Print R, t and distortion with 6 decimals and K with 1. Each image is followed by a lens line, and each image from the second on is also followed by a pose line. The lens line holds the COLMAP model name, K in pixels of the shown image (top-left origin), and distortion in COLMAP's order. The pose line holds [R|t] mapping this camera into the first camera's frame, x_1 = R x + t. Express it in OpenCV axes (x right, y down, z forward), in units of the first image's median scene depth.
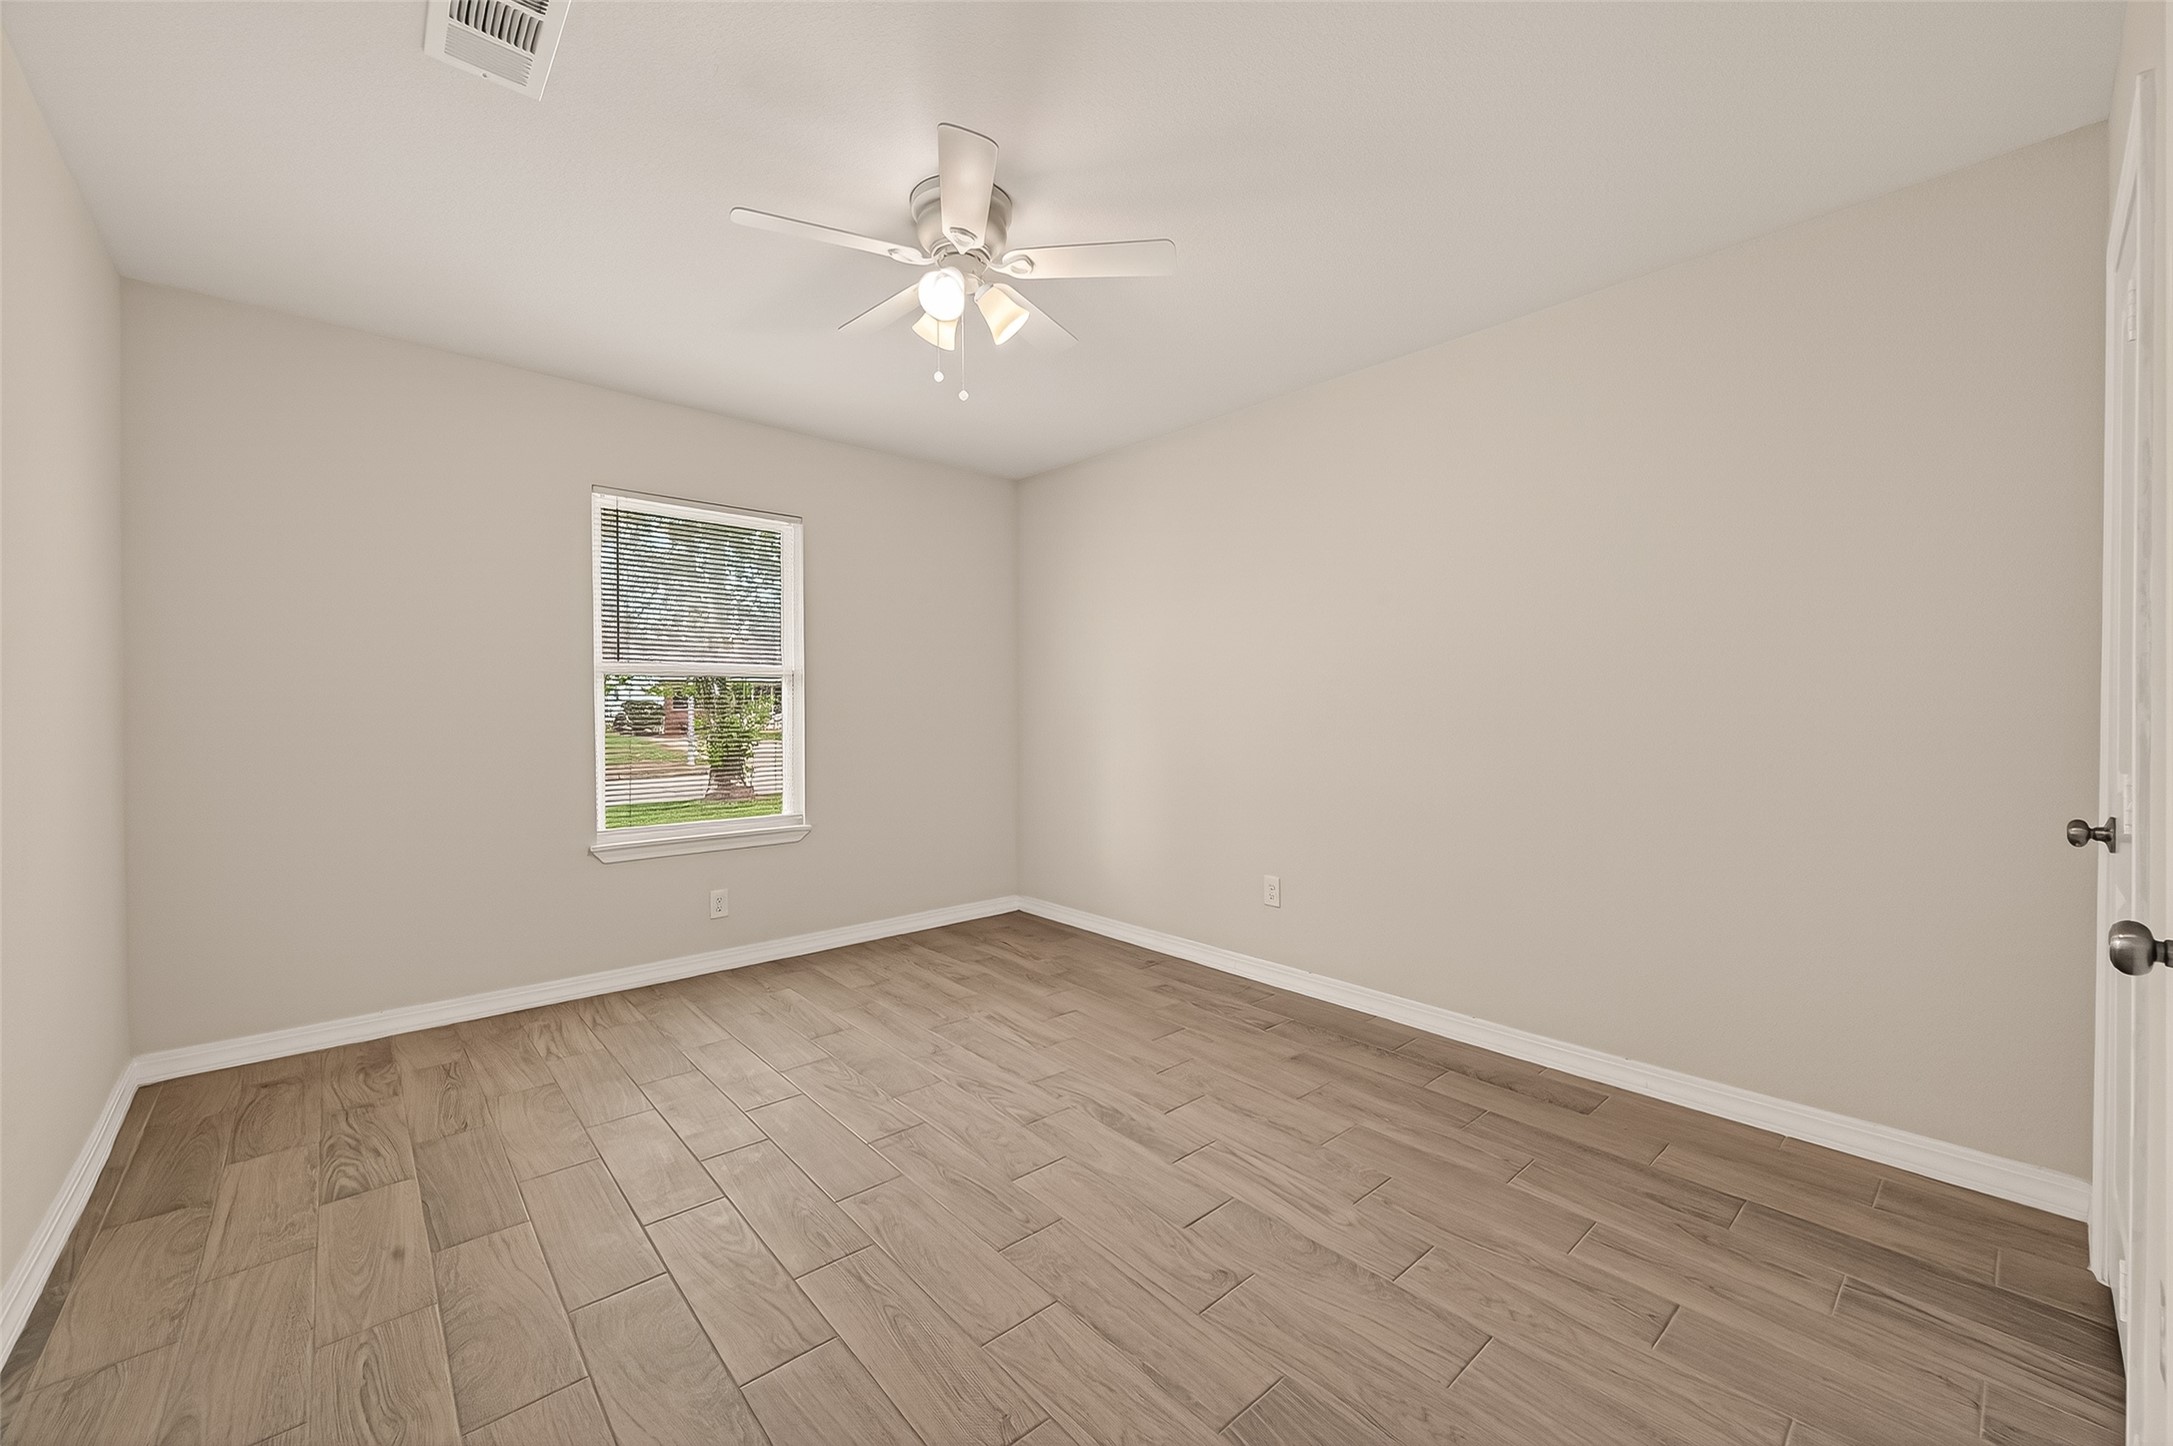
lens RADIAL K [[849.5, 0, 1089.0], [0, 849.5, 719.8], [0, 0, 1]] dist [0.001032, 0.000076]
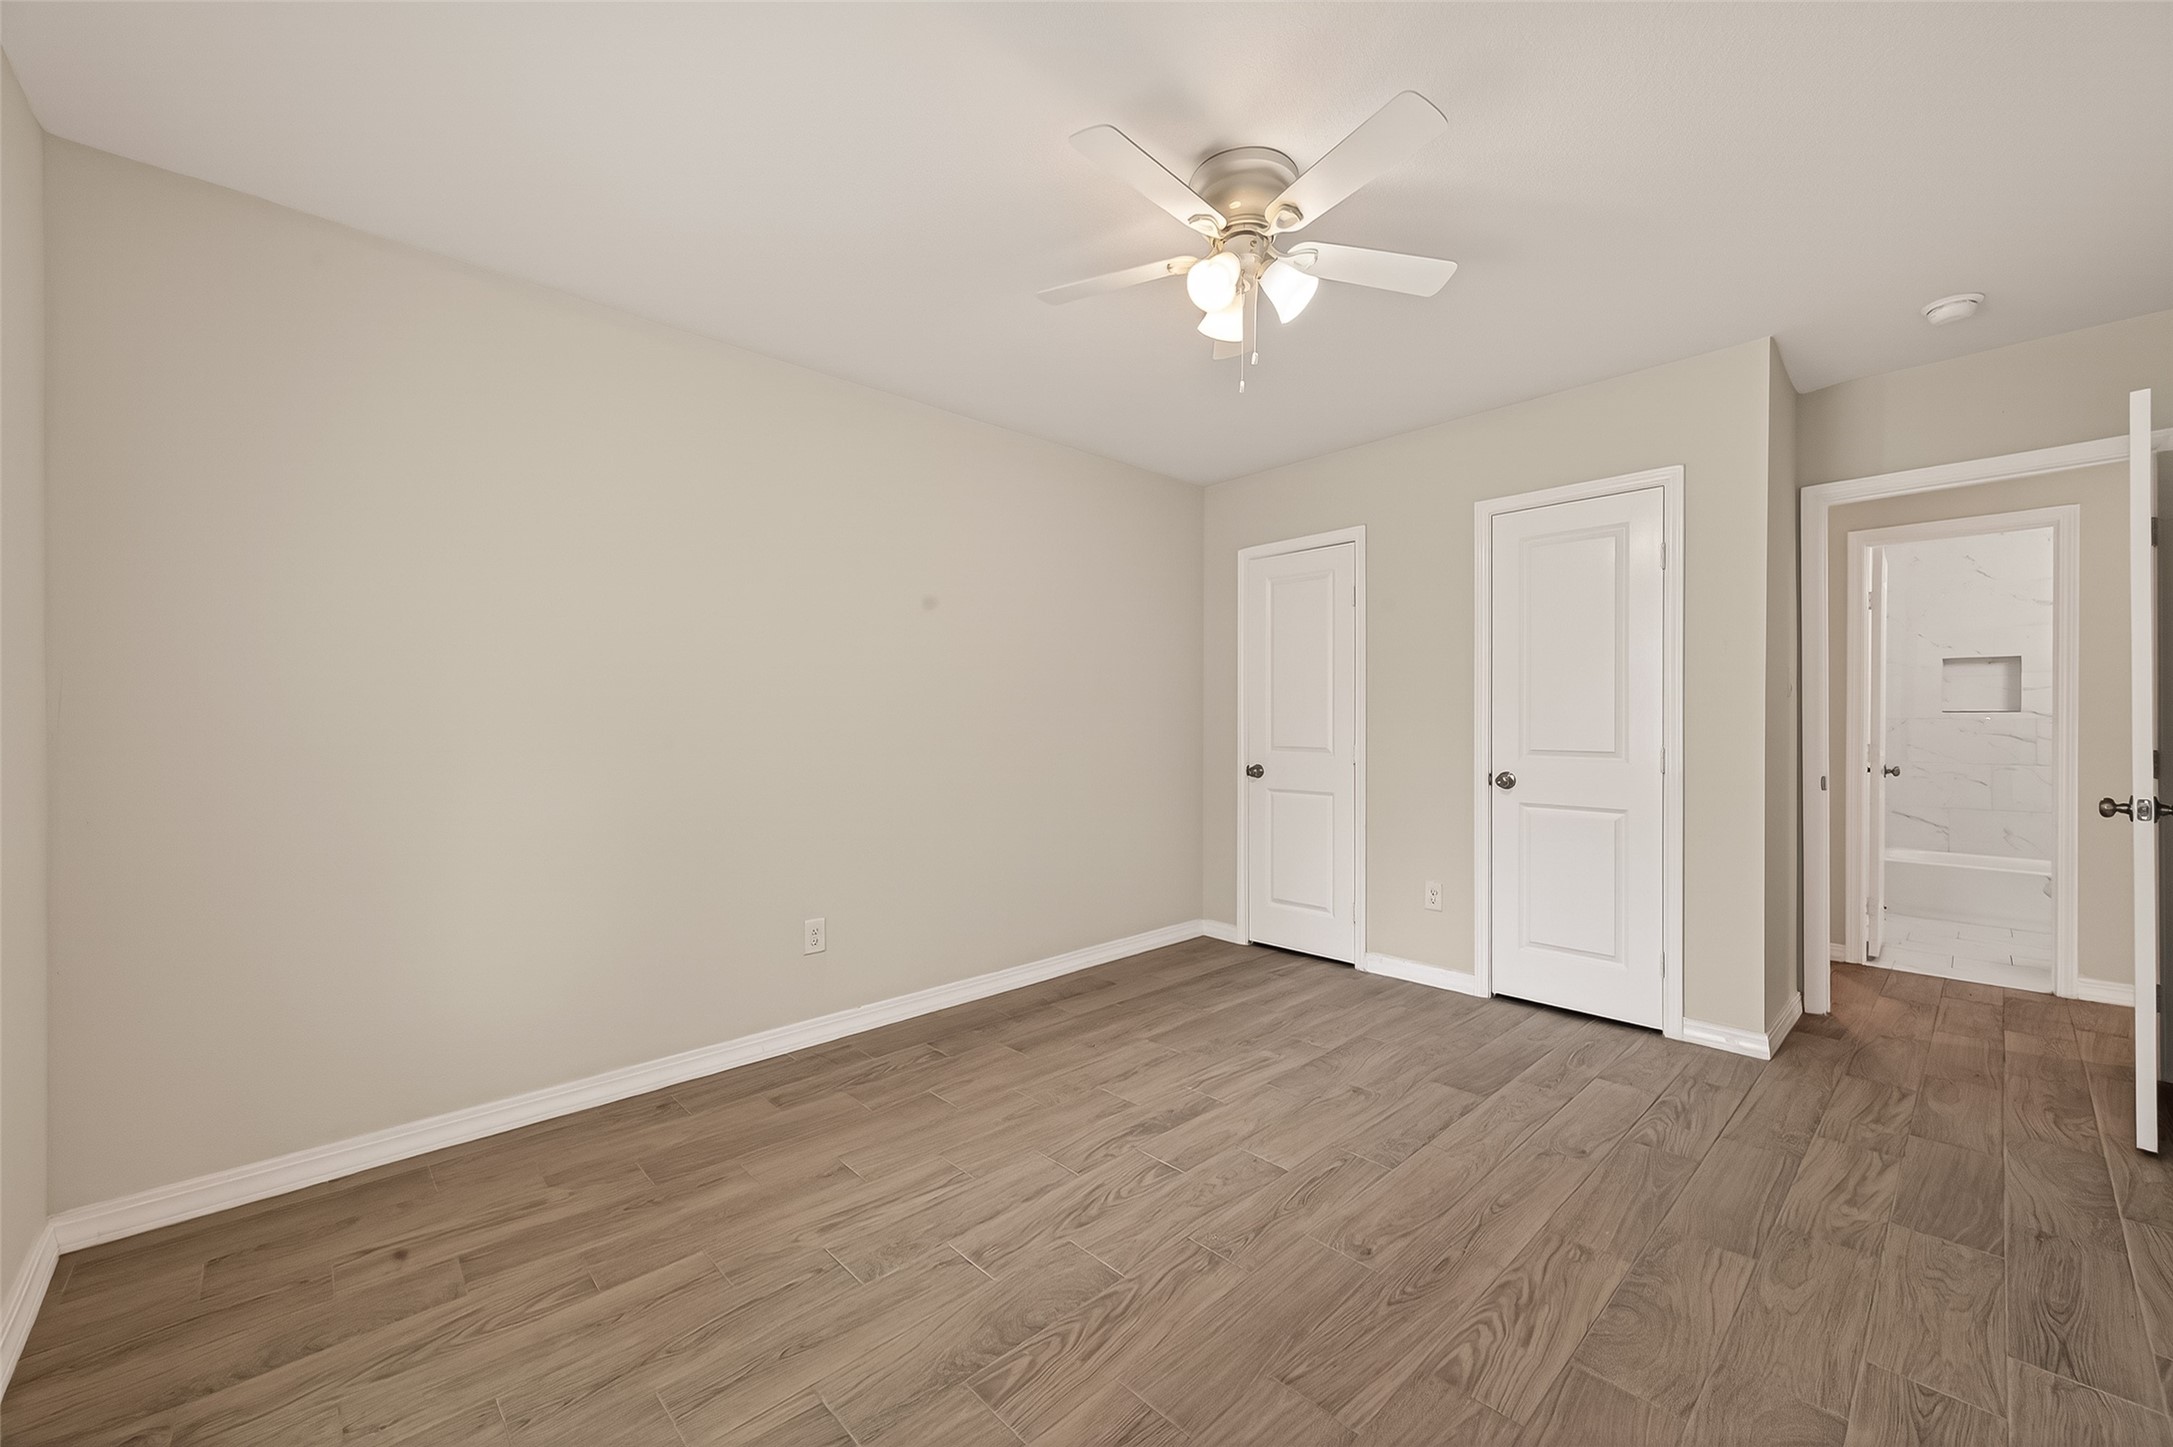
lens RADIAL K [[849.5, 0, 1089.0], [0, 849.5, 720.3], [0, 0, 1]] dist [0.001032, 0.000076]
pose [[-0.031428, 0.004223, 0.999497, -0.935476], [0.020458, 0.999784, -0.003581, -0.016593], [-0.999297, 0.020335, -0.031508, 1.037314]]
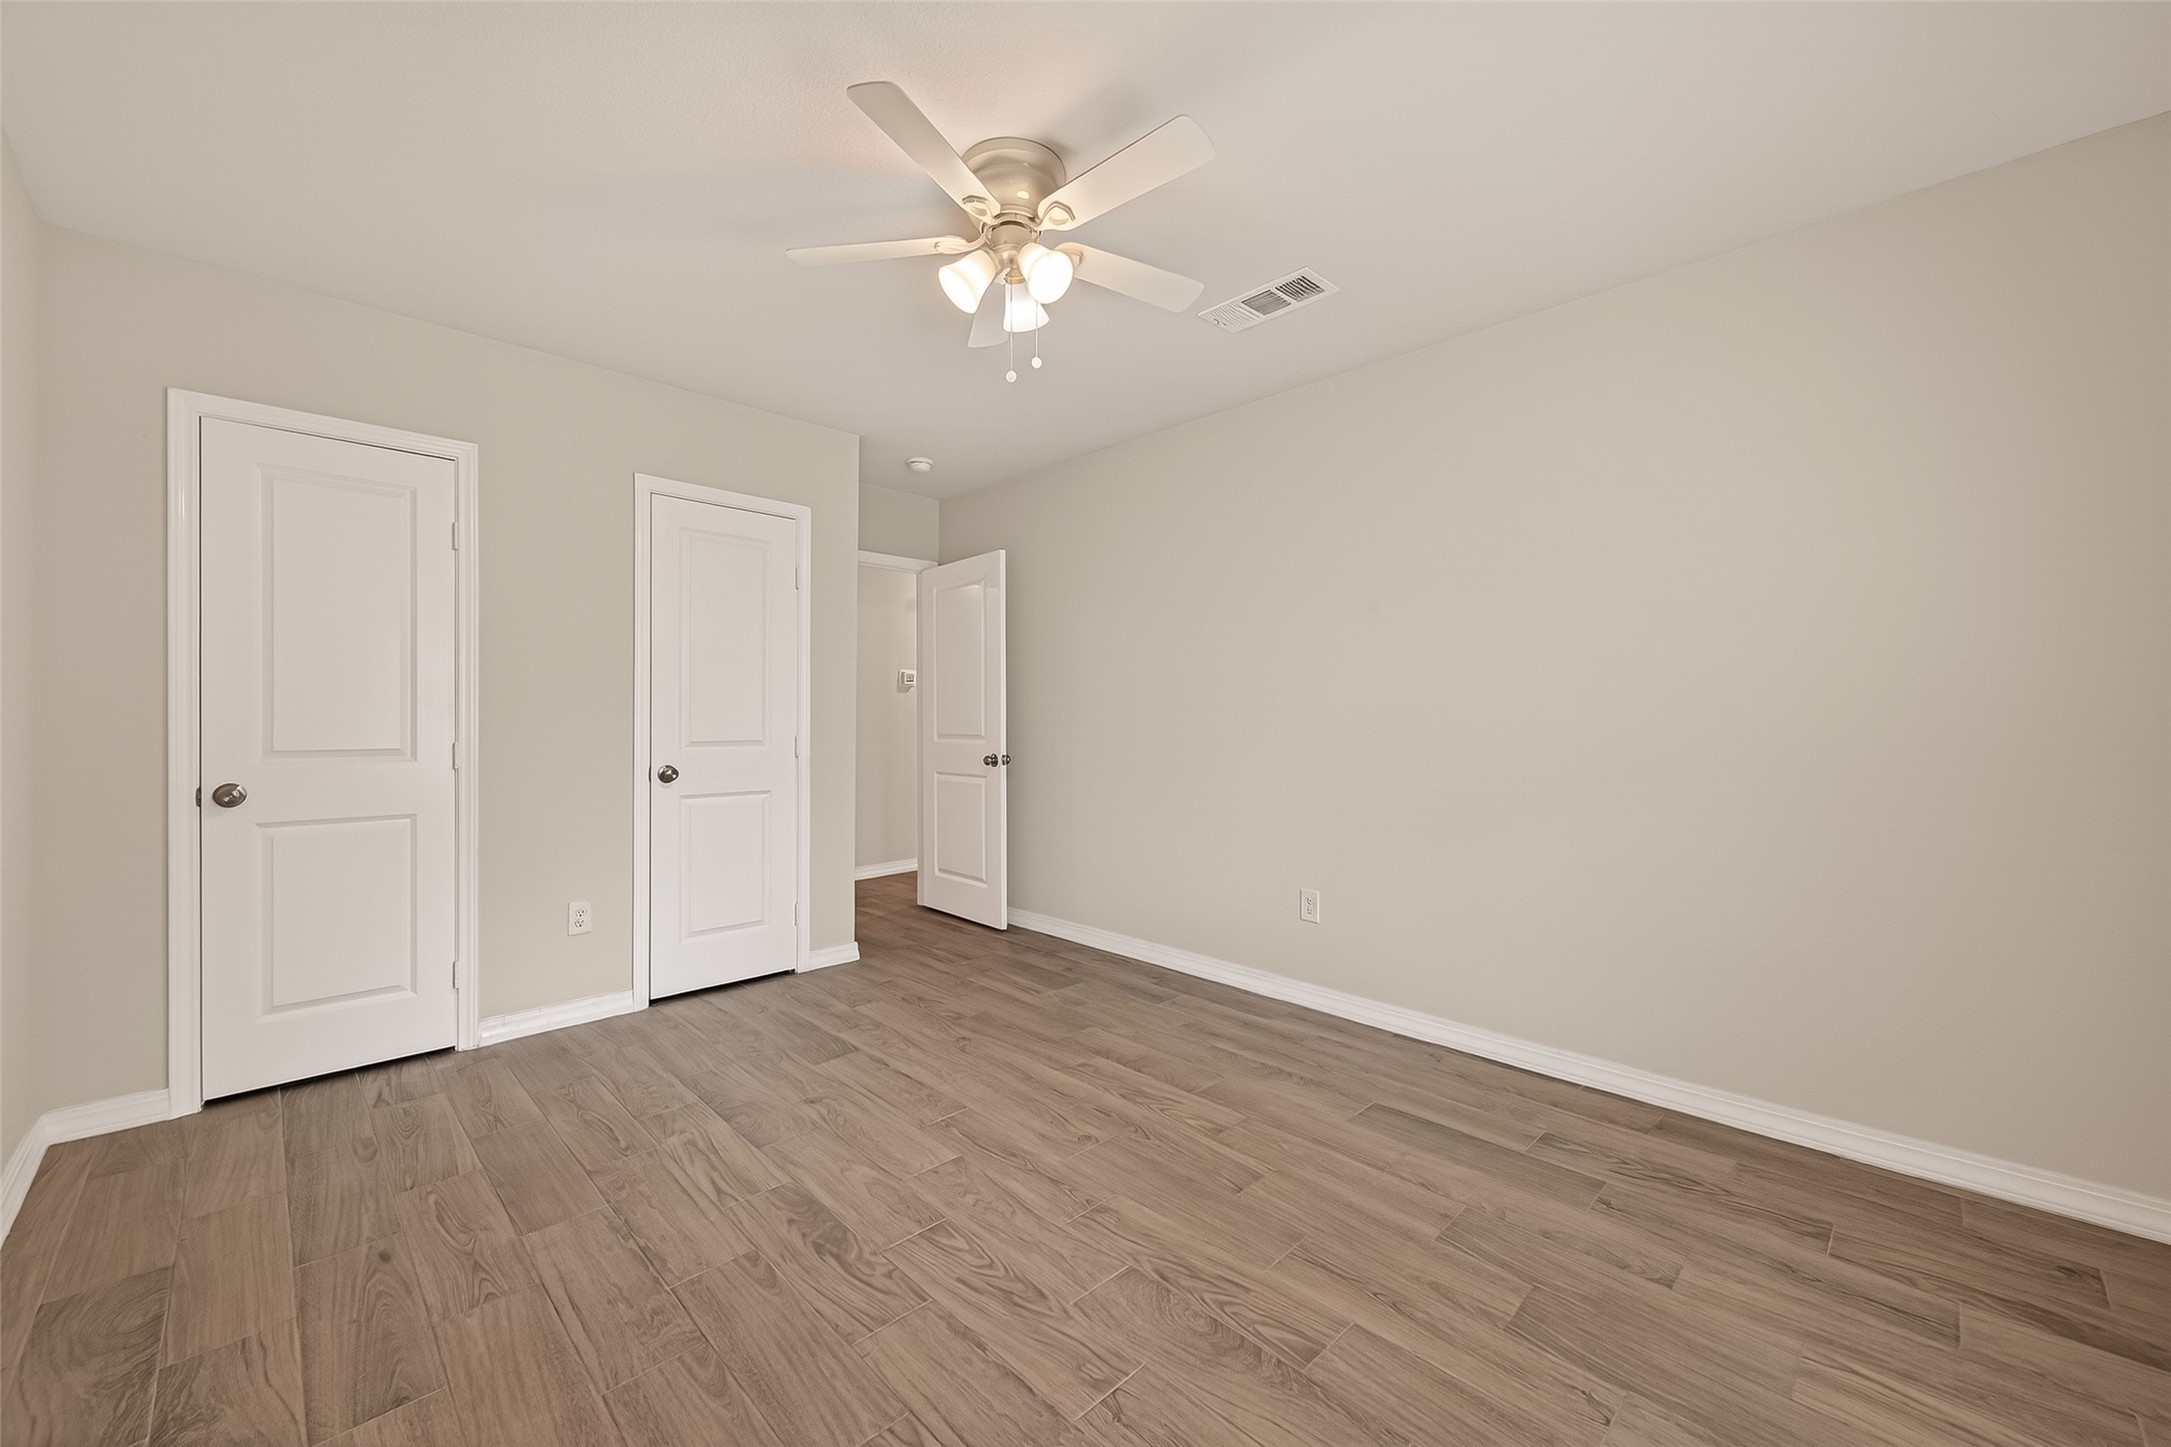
lens RADIAL K [[848.7, 0, 1088.0], [0, 848.7, 720.3], [0, 0, 1]] dist [0.001032, 0.000076]
pose [[-0.998004, -0.001261, -0.063133, -0.149714], [-0.002358, 0.999847, 0.017306, -0.018218], [0.063101, 0.017420, -0.997855, 1.685041]]
